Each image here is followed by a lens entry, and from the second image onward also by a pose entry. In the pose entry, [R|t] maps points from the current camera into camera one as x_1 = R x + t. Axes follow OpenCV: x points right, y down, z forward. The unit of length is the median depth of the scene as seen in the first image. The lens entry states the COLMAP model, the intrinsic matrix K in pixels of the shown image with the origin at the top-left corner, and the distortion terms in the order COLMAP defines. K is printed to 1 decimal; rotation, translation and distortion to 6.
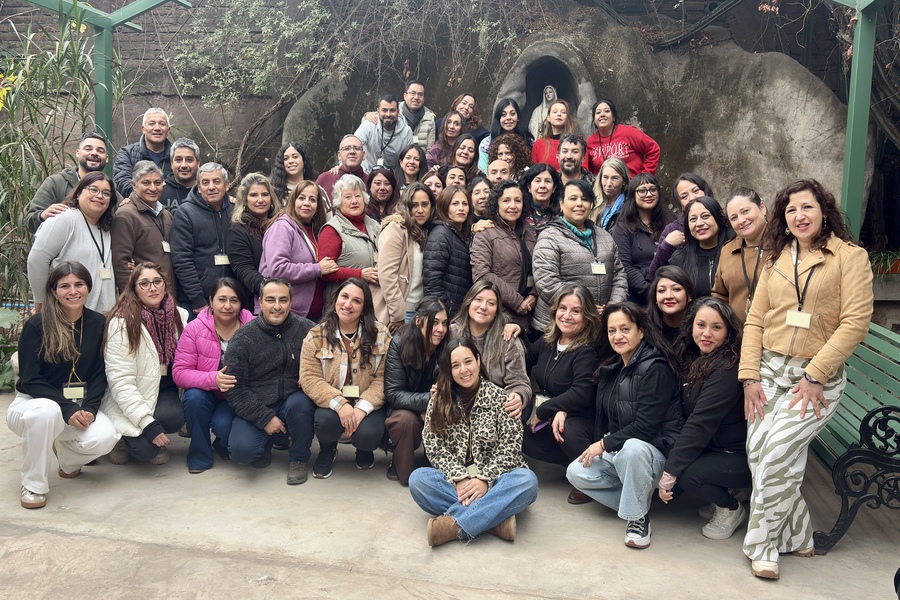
lens RADIAL K [[673.1, 0, 450.2], [0, 673.1, 301.5], [0, 0, 1]] dist [0.000839, 0.011011]
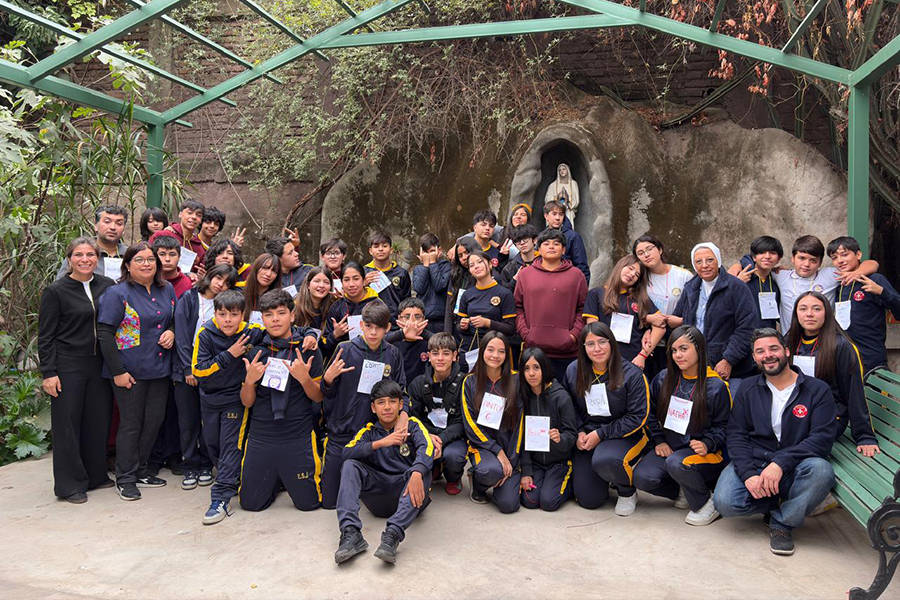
lens RADIAL K [[480.6, 0, 449.2], [0, 480.6, 295.2], [0, 0, 1]] dist [0.004511, -0.001644]
pose [[0.991527, -0.019386, -0.128447, 0.054710], [0.006781, 0.995178, -0.097852, -0.021890], [0.129725, 0.096152, 0.986877, 0.189498]]
